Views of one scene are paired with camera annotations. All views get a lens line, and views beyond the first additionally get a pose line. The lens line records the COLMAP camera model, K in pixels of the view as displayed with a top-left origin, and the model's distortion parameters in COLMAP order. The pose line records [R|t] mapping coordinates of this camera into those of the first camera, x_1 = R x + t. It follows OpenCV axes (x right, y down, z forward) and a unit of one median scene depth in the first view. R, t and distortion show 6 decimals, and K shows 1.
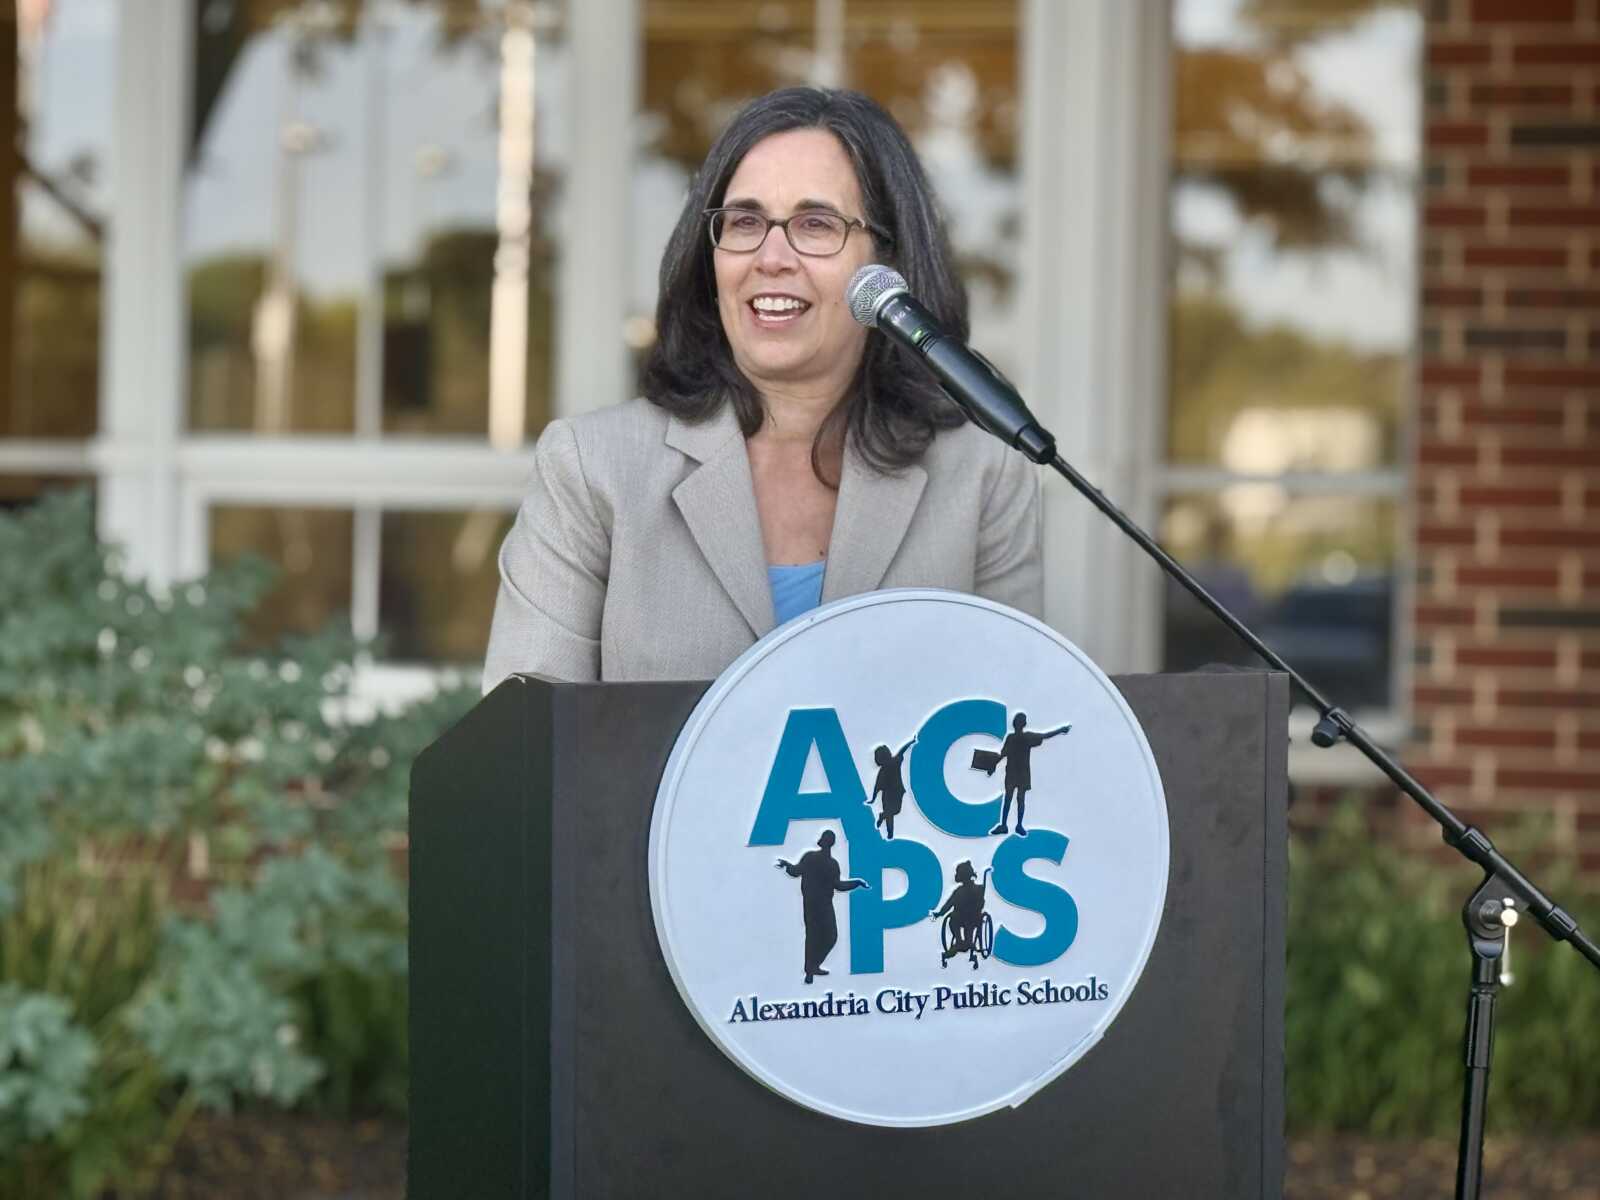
lens RADIAL K [[4945.6, 0, 800.0], [0, 4945.6, 600.0], [0, 0, 1]] dist [0.101279, 1.407289]
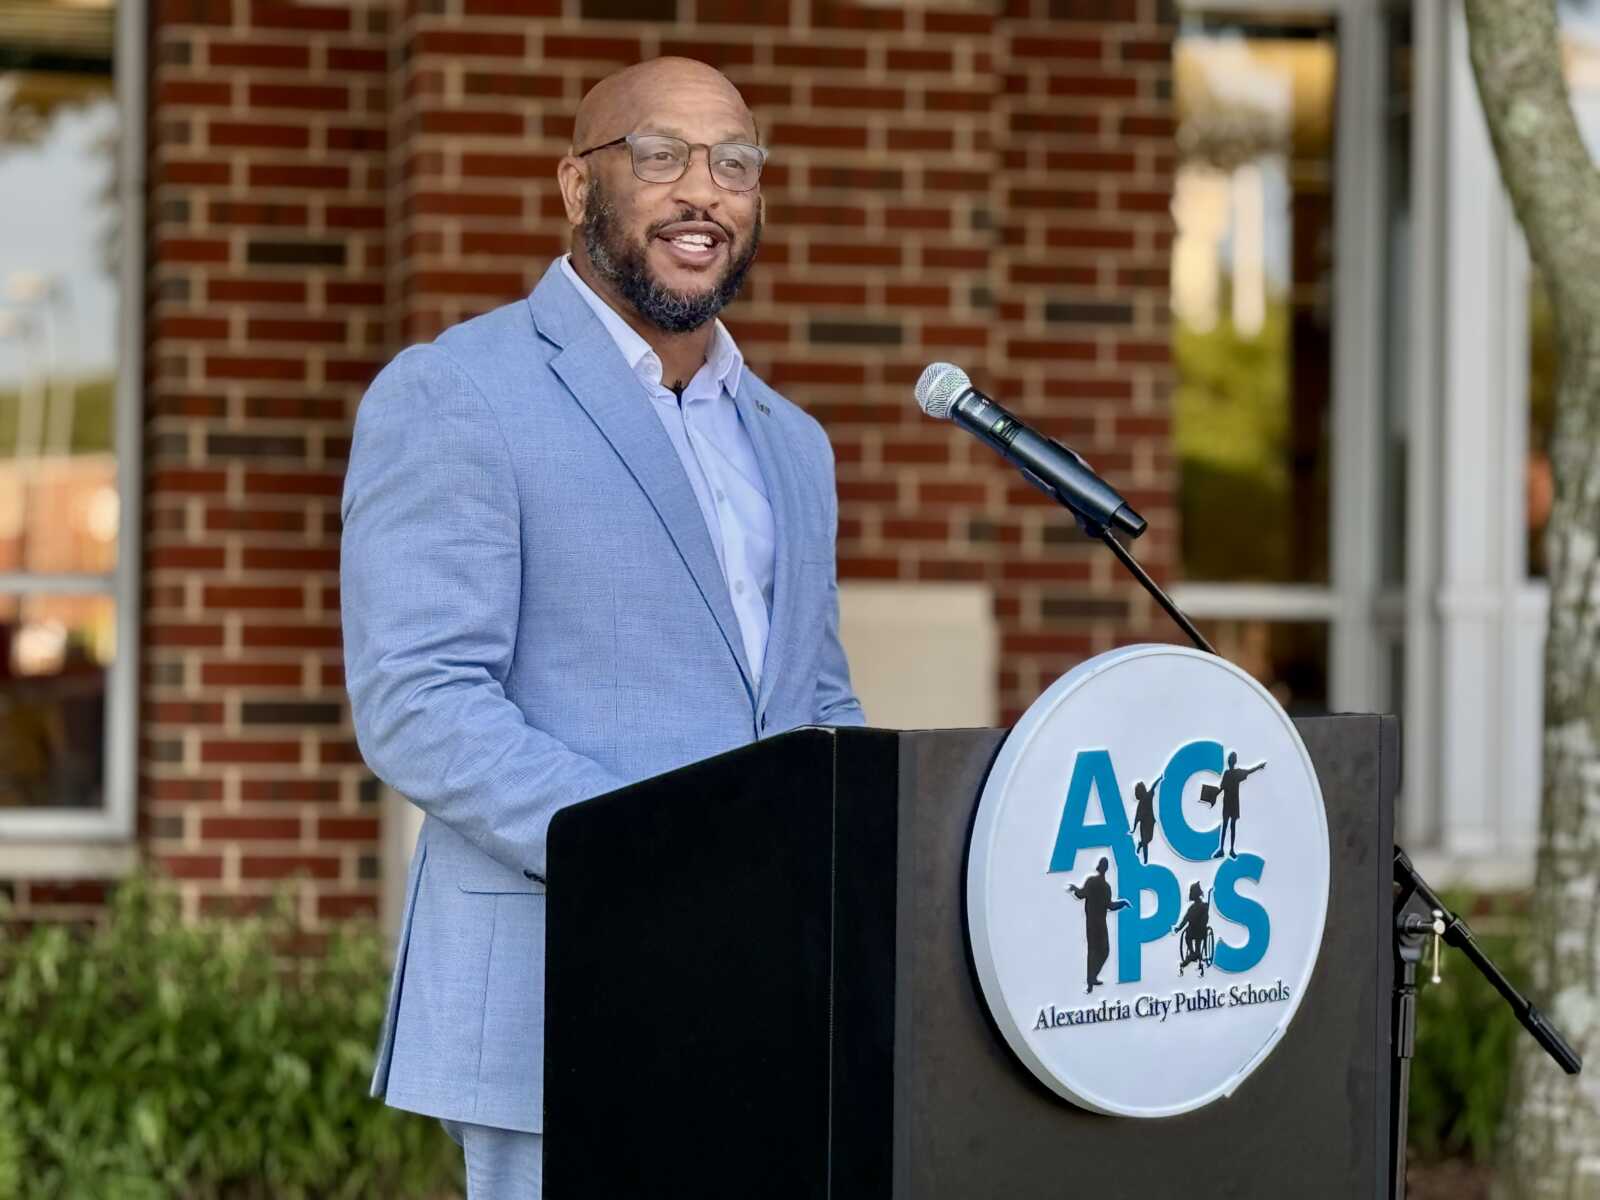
lens RADIAL K [[4945.6, 0, 800.0], [0, 4945.6, 600.0], [0, 0, 1]] dist [0.101279, 1.407289]
pose [[0.927255, -0.007216, 0.374360, -0.480589], [0.015950, 0.999668, -0.020238, 0.009168], [-0.374090, 0.024737, 0.927063, -0.030776]]
